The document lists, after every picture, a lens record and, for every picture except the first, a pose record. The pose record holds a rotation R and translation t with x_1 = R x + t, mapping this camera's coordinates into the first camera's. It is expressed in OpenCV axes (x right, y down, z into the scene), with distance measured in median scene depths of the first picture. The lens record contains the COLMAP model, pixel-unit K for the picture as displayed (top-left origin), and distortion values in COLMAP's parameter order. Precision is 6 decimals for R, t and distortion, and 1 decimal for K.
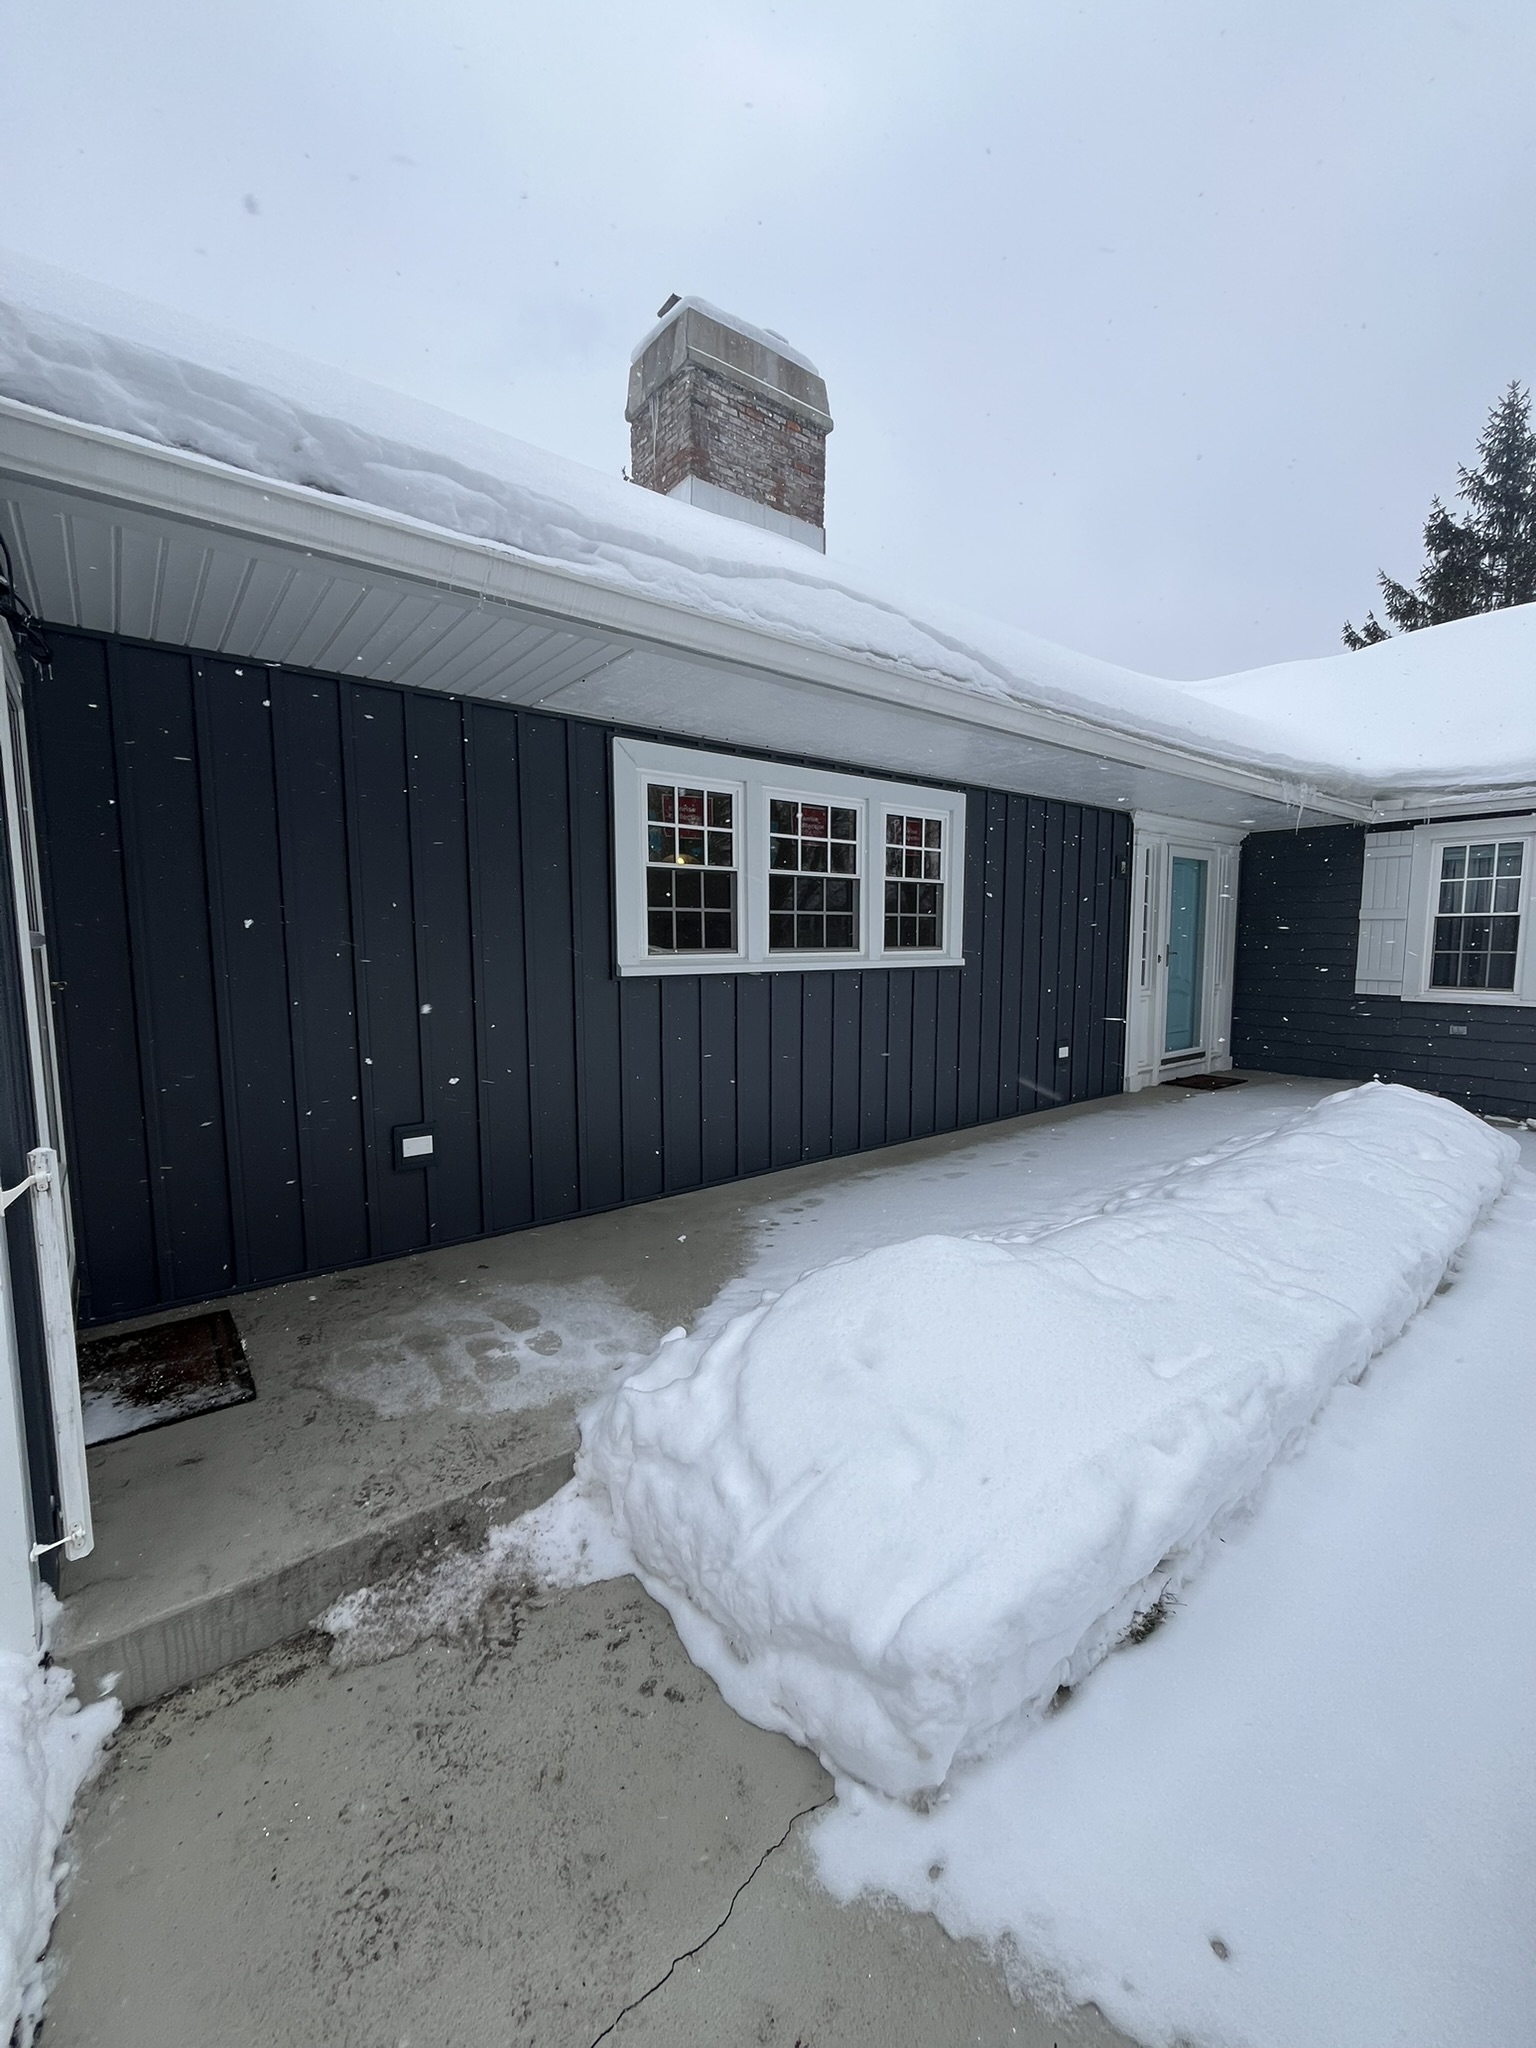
lens RADIAL K [[823.2, 0, 766.1], [0, 823.2, 1018.0], [0, 0, 1]] dist [-0.005691, -0.000272]
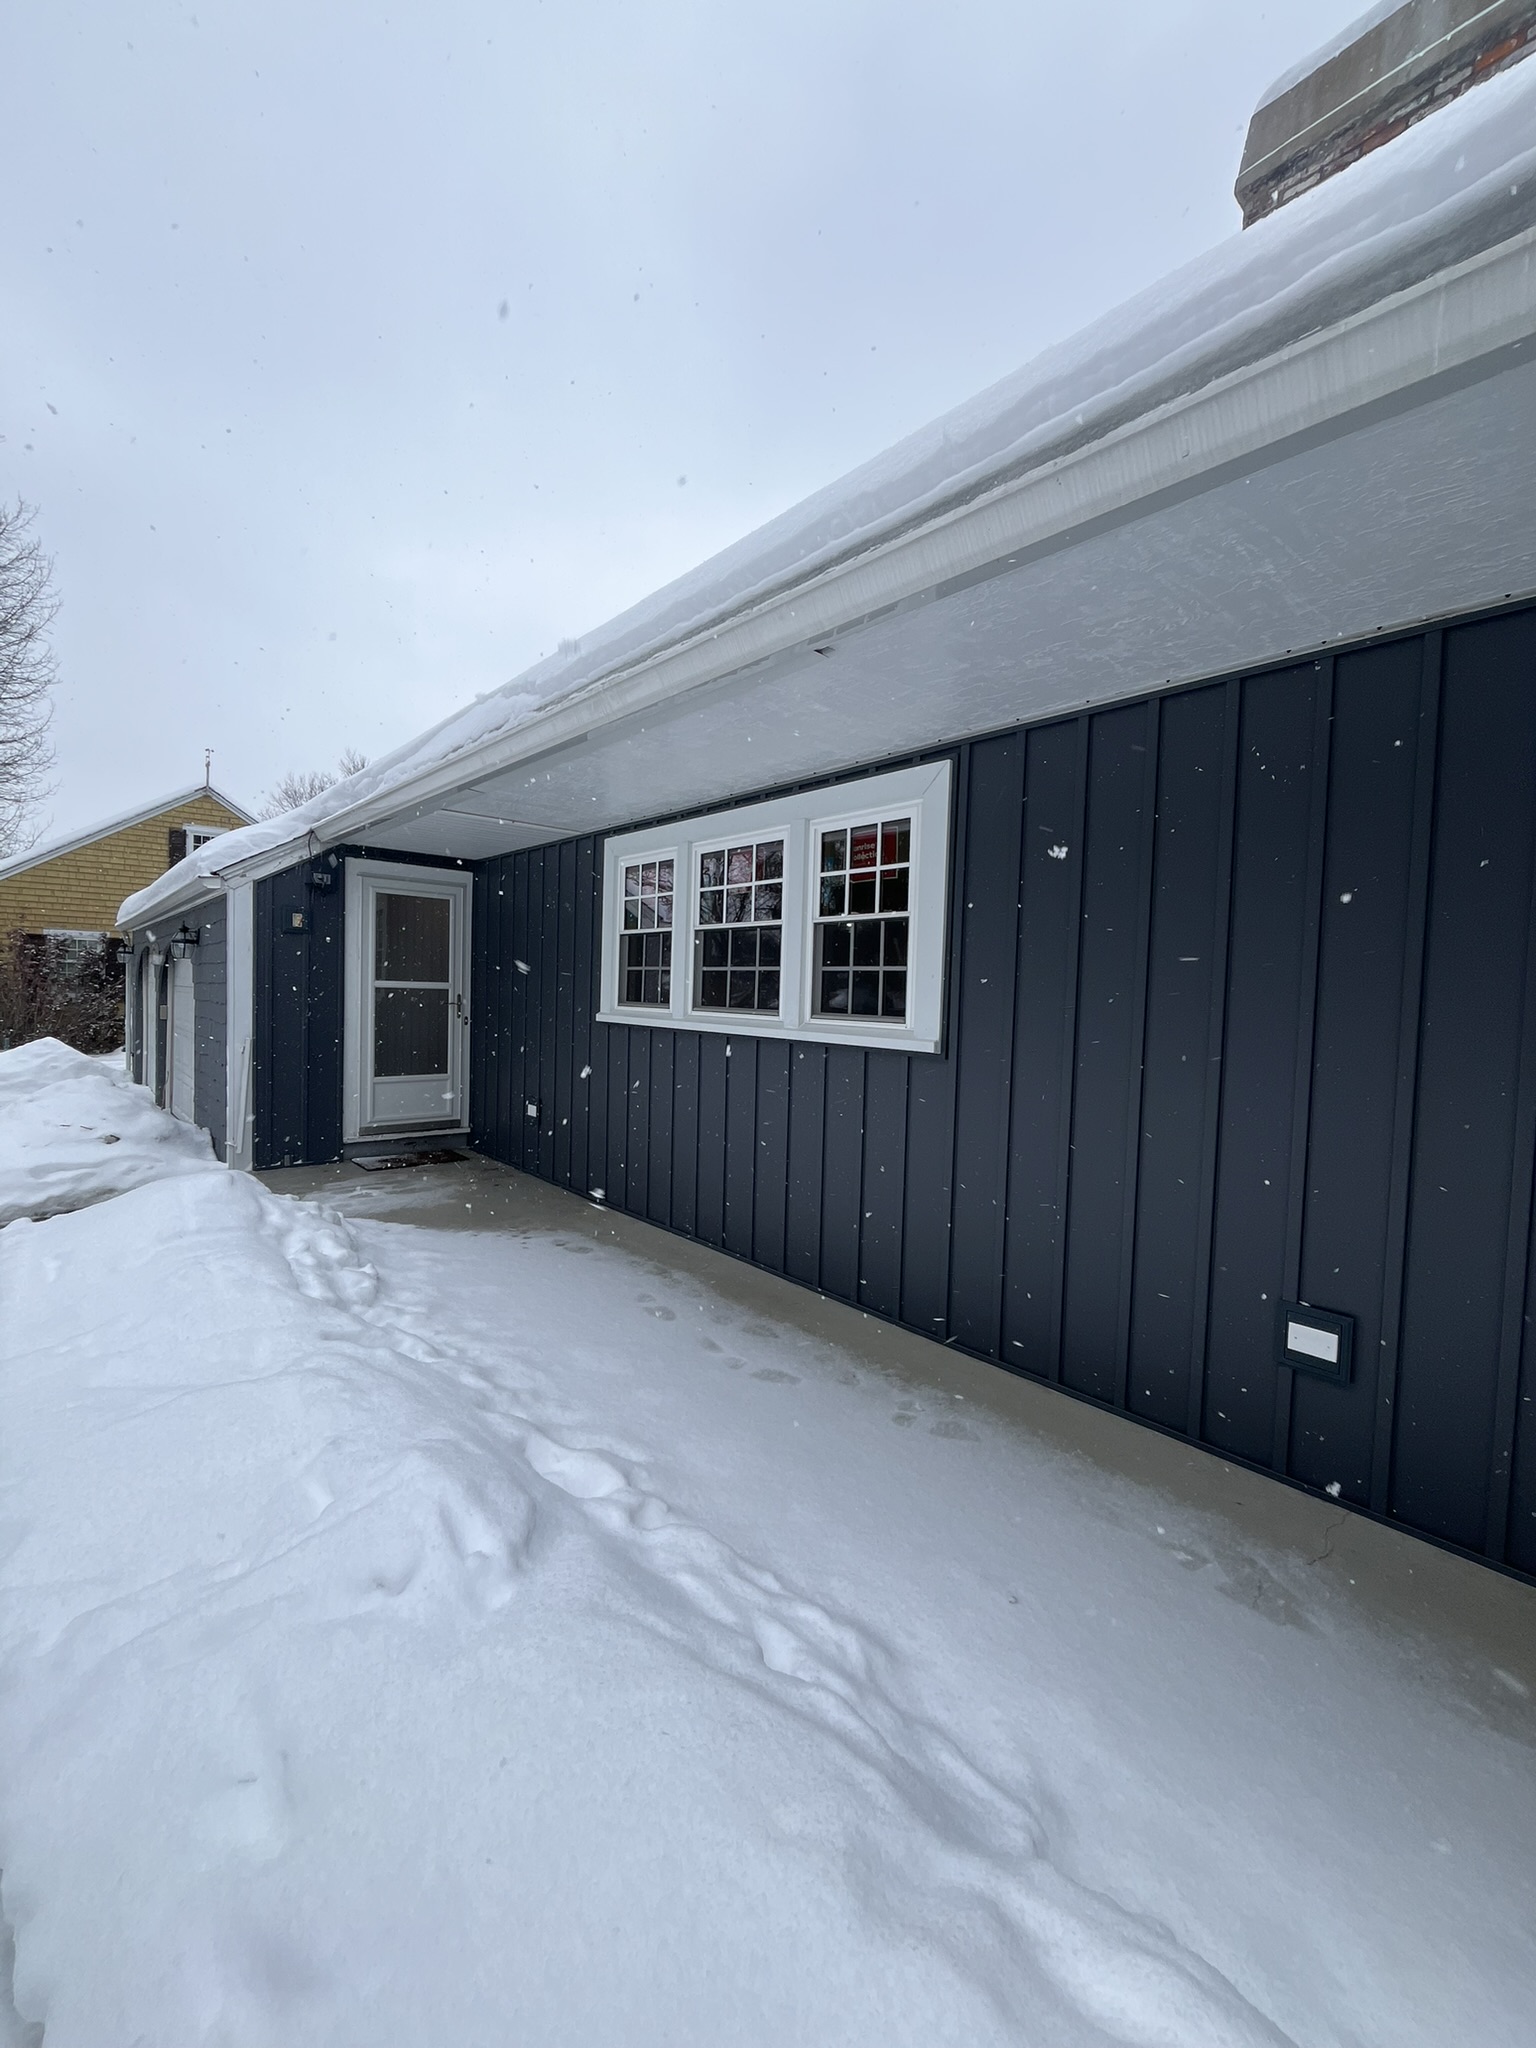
lens RADIAL K [[823.2, 0, 767.6], [0, 823.2, 1020.3], [0, 0, 1]] dist [-0.005691, -0.000272]
pose [[0.061092, 0.043100, -0.997201, 0.983952], [-0.121808, 0.991922, 0.035410, -0.113445], [0.990672, 0.119304, 0.065849, 1.026475]]
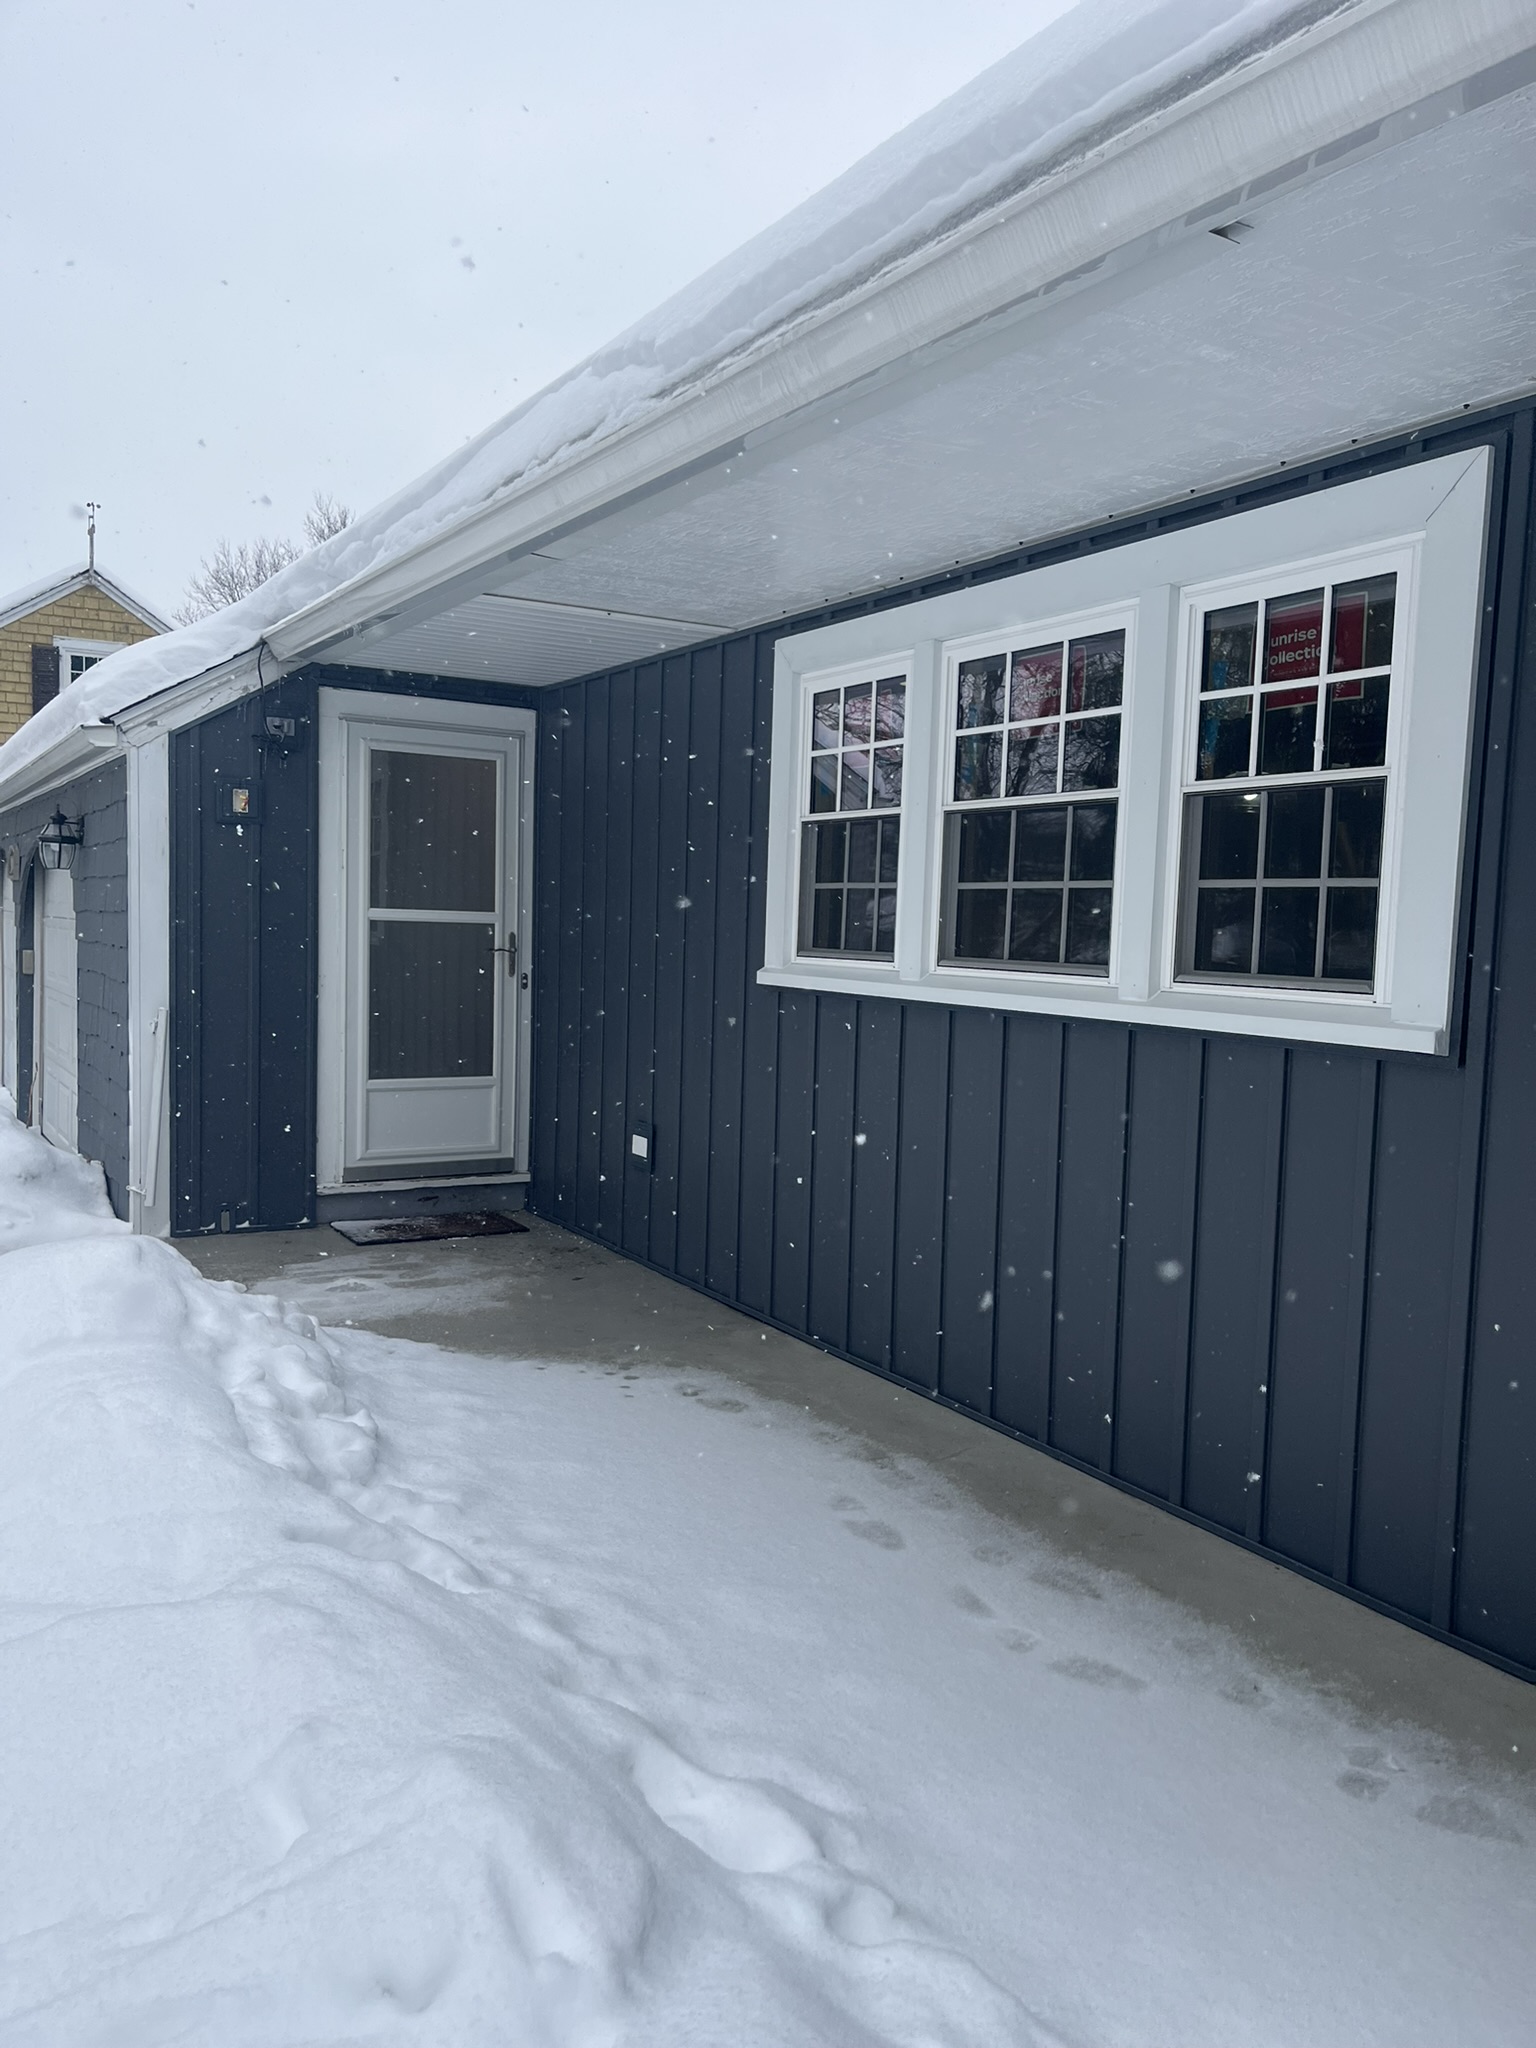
lens RADIAL K [[1541.6, 0, 779.9], [0, 1541.6, 1044.9], [0, 0, 1]] dist [0.035789, -0.032502]
pose [[-0.122184, 0.082132, -0.989103, 0.970893], [-0.121425, 0.987847, 0.097027, -0.112005], [0.985052, 0.131957, -0.110726, 1.017090]]
